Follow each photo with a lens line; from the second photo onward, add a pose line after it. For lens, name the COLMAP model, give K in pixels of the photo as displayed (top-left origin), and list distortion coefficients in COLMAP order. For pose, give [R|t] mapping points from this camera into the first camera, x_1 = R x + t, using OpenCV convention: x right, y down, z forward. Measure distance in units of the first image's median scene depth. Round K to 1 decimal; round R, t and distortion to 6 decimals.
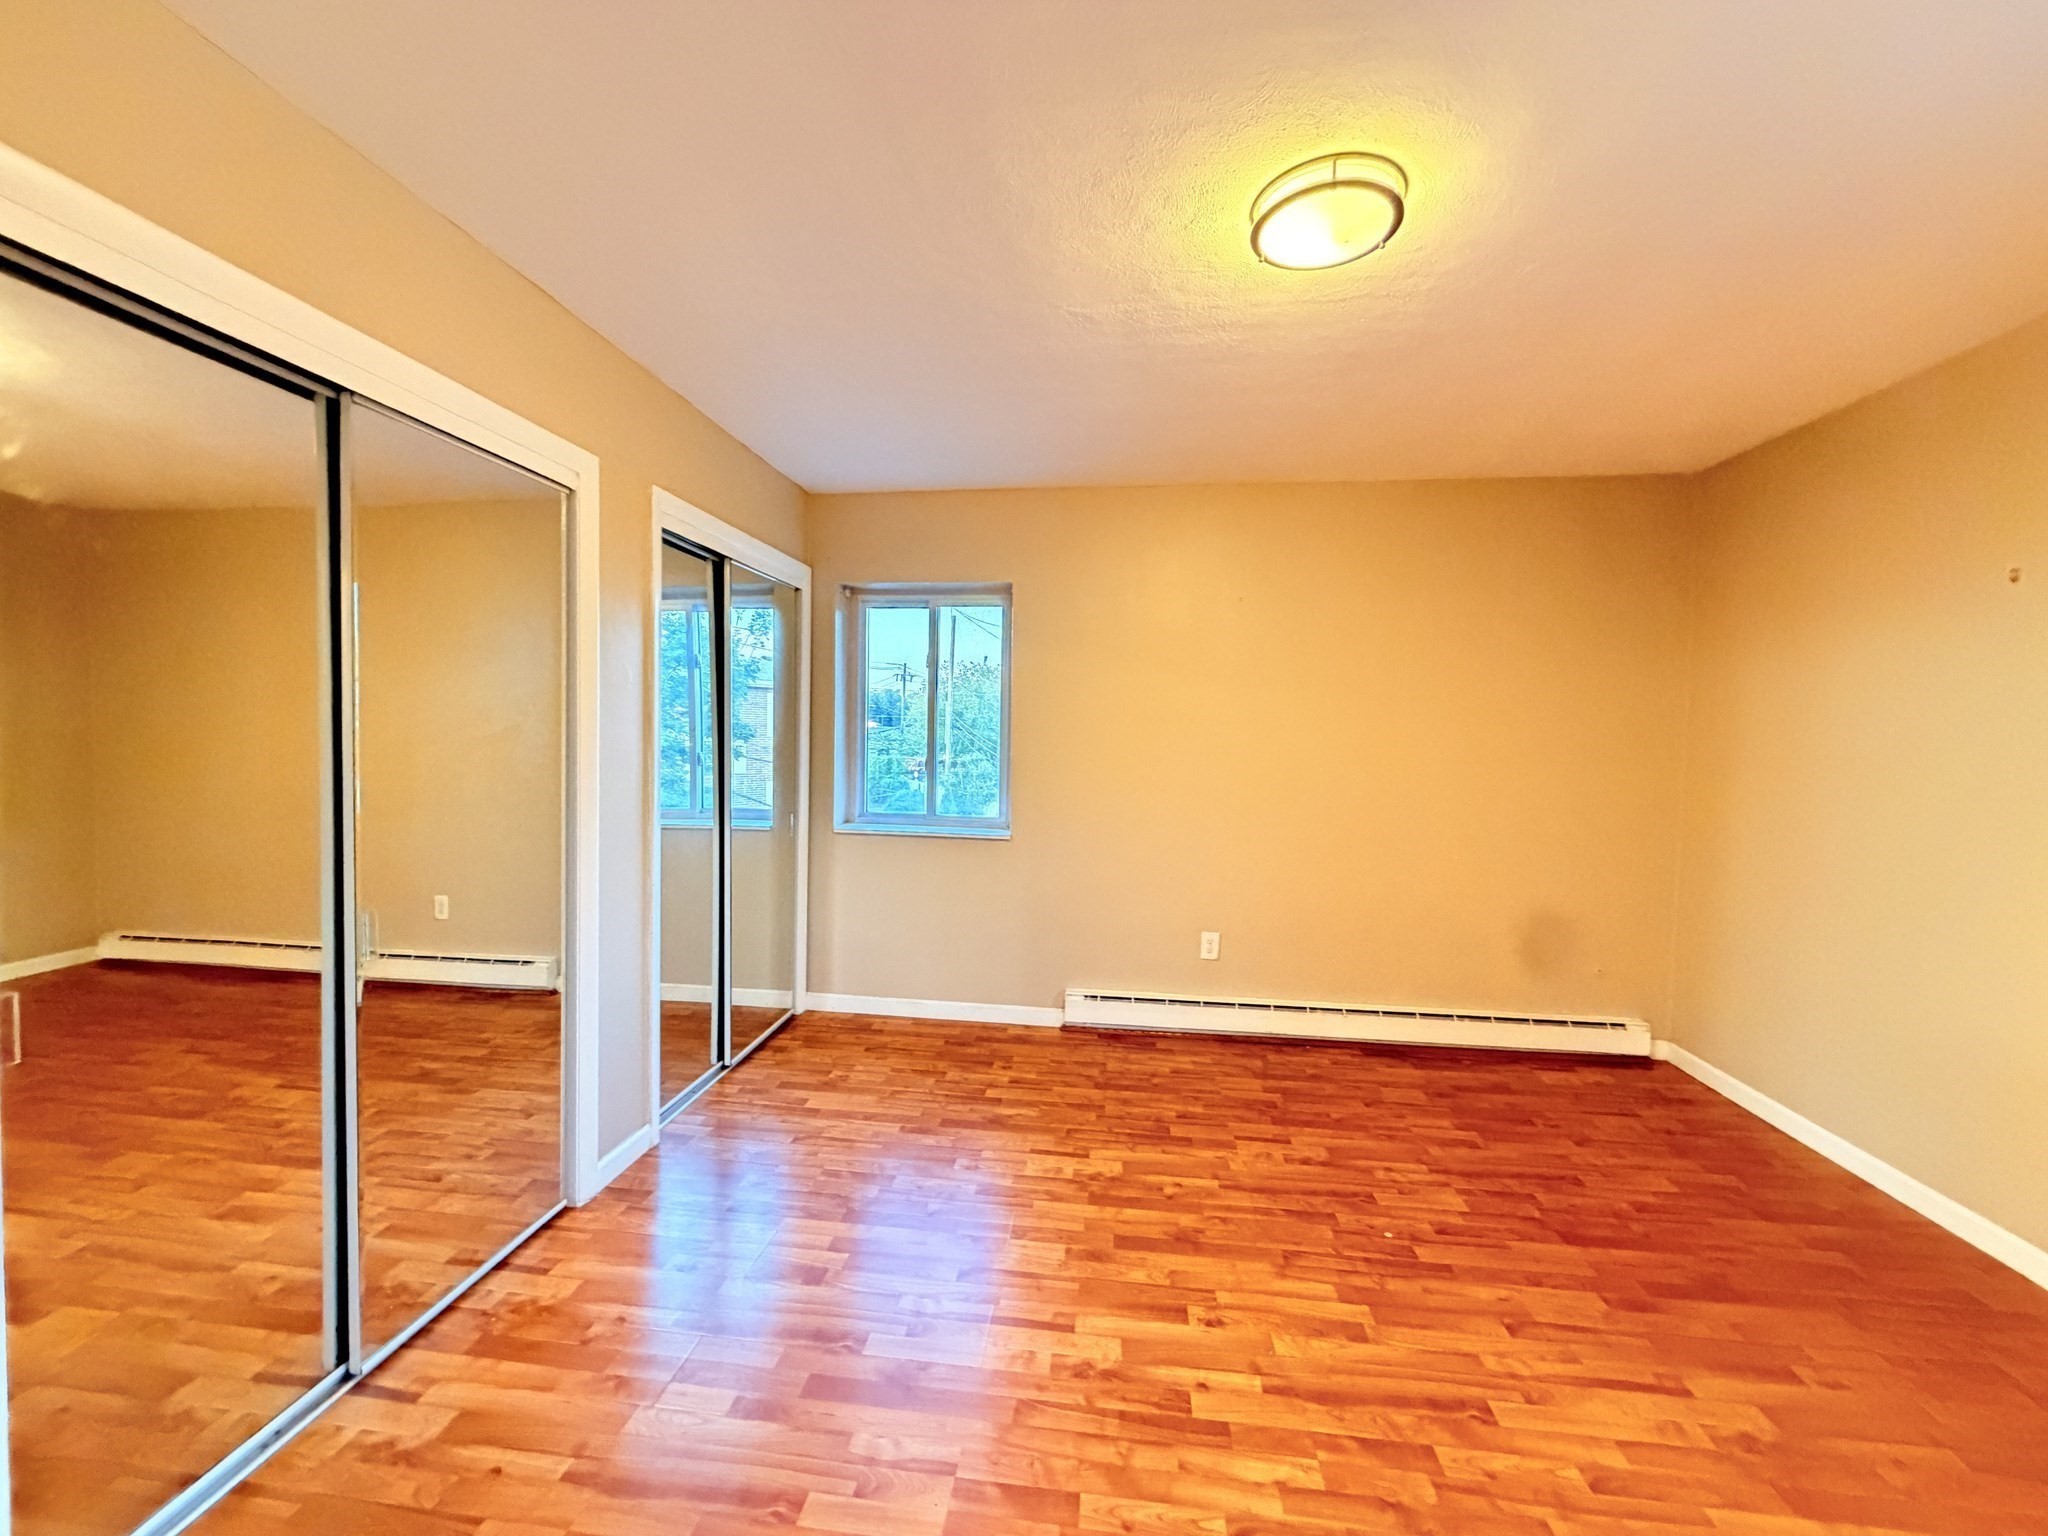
lens RADIAL K [[818.1, 0, 1022.2], [0, 818.1, 766.3], [0, 0, 1]] dist [-0.001243, 0.000350]
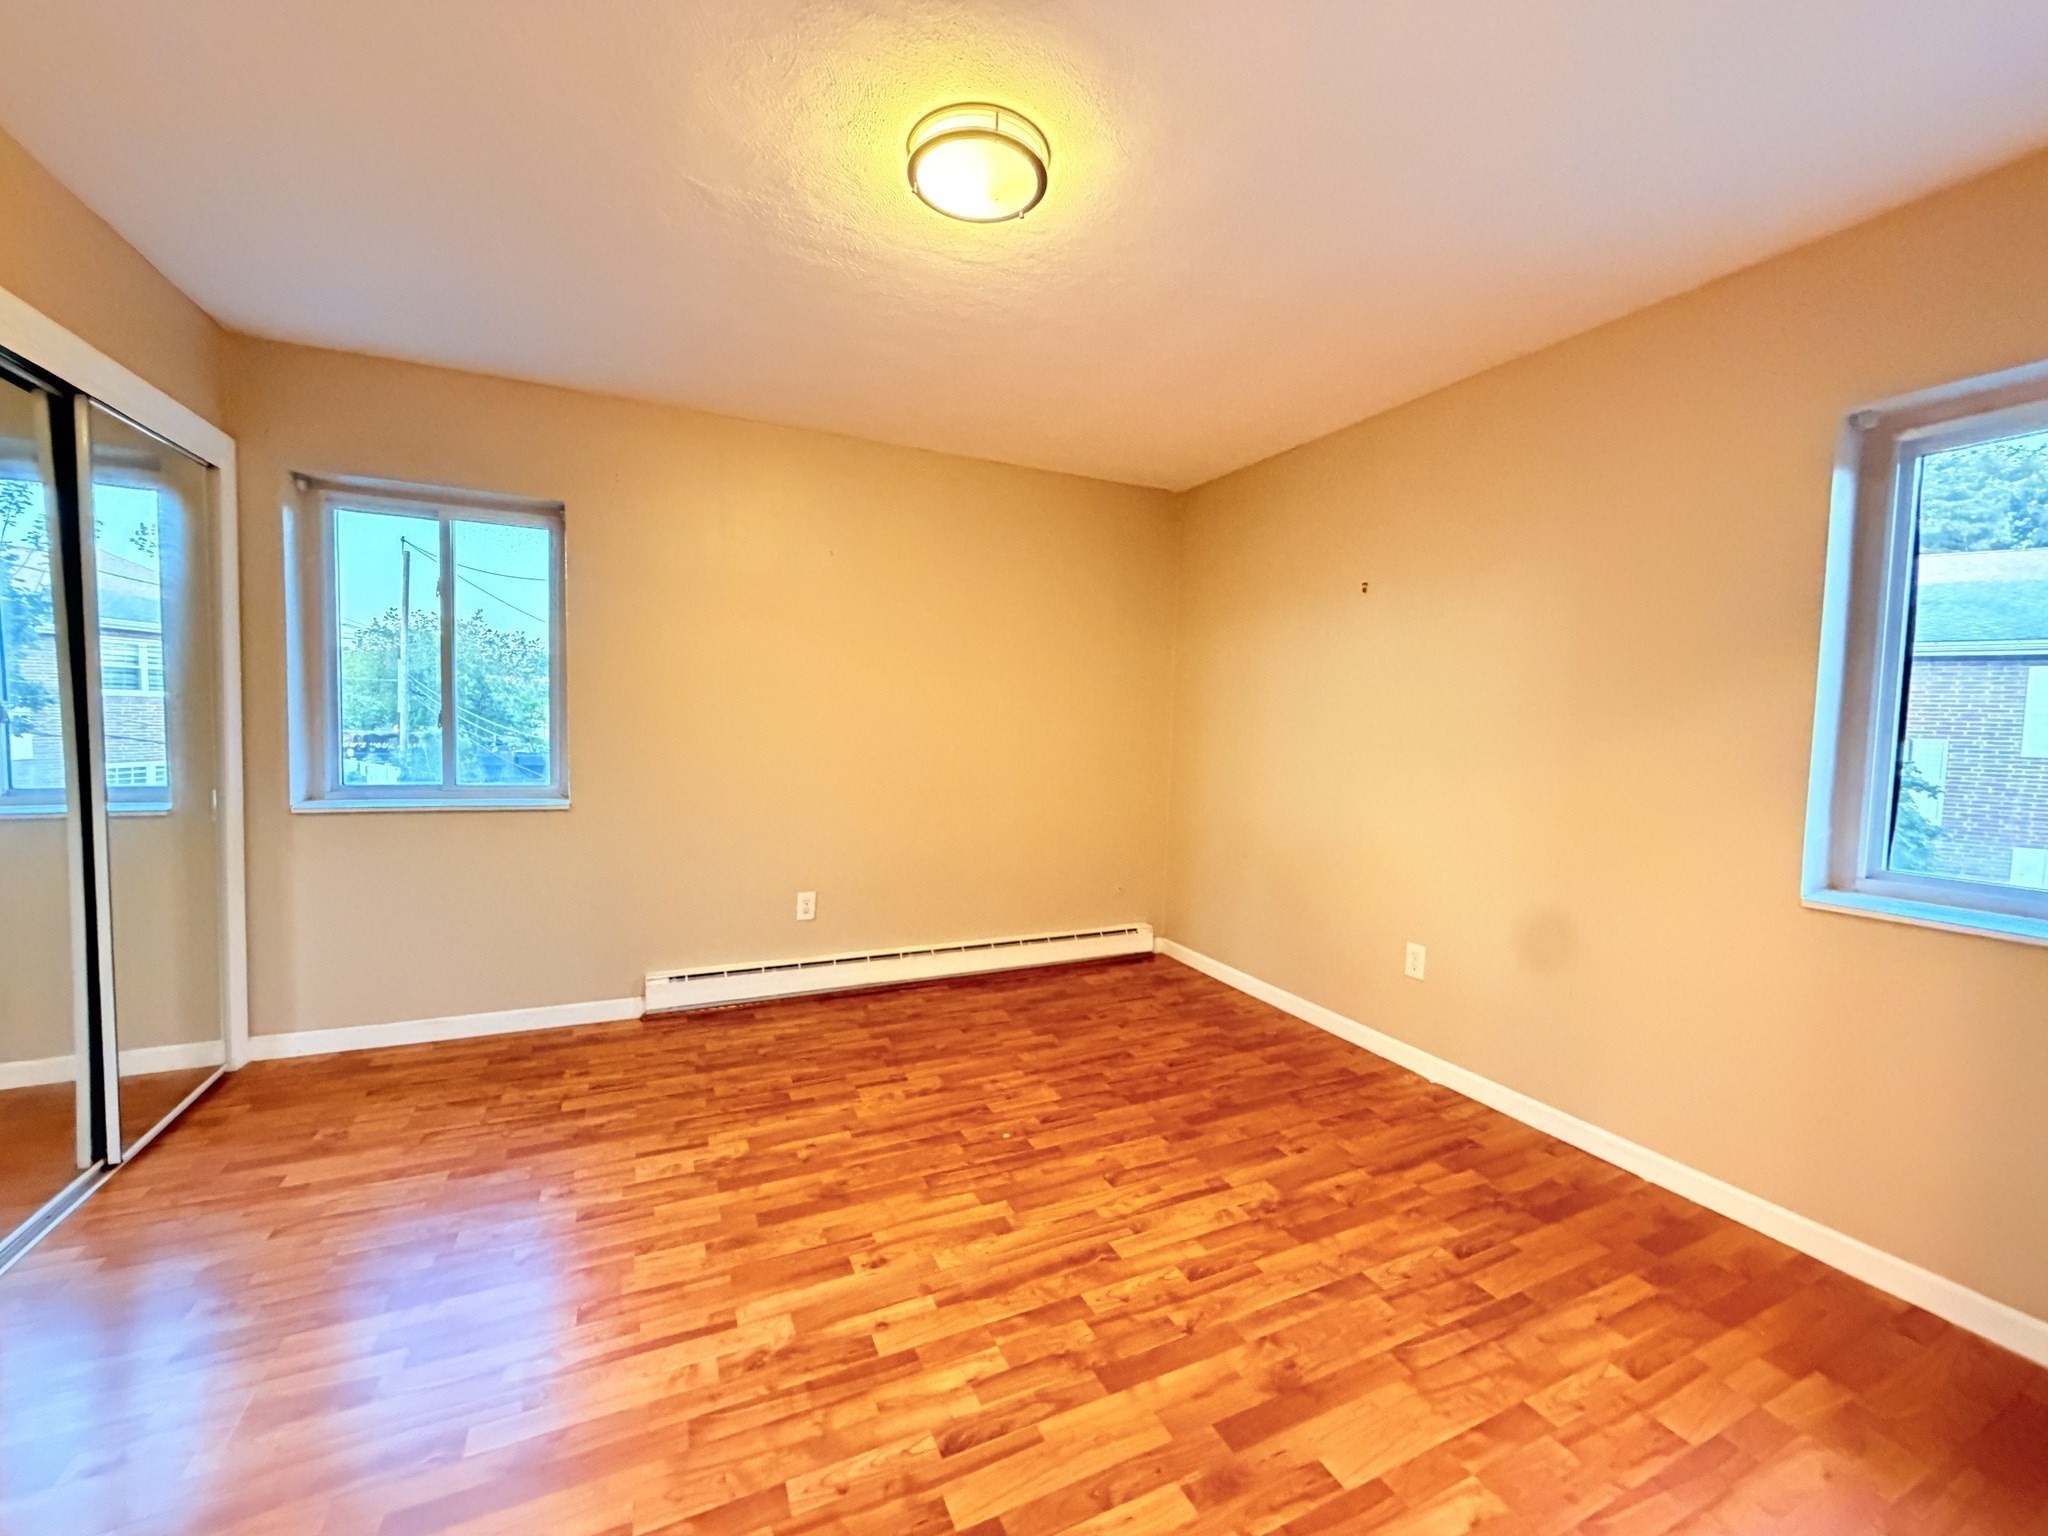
lens RADIAL K [[818.1, 0, 1022.2], [0, 818.1, 766.3], [0, 0, 1]] dist [-0.001243, 0.000350]
pose [[0.845028, -0.026179, 0.534080, -0.103380], [0.009155, 0.999363, 0.034500, 0.030480], [-0.534643, -0.024264, 0.844730, 0.057077]]
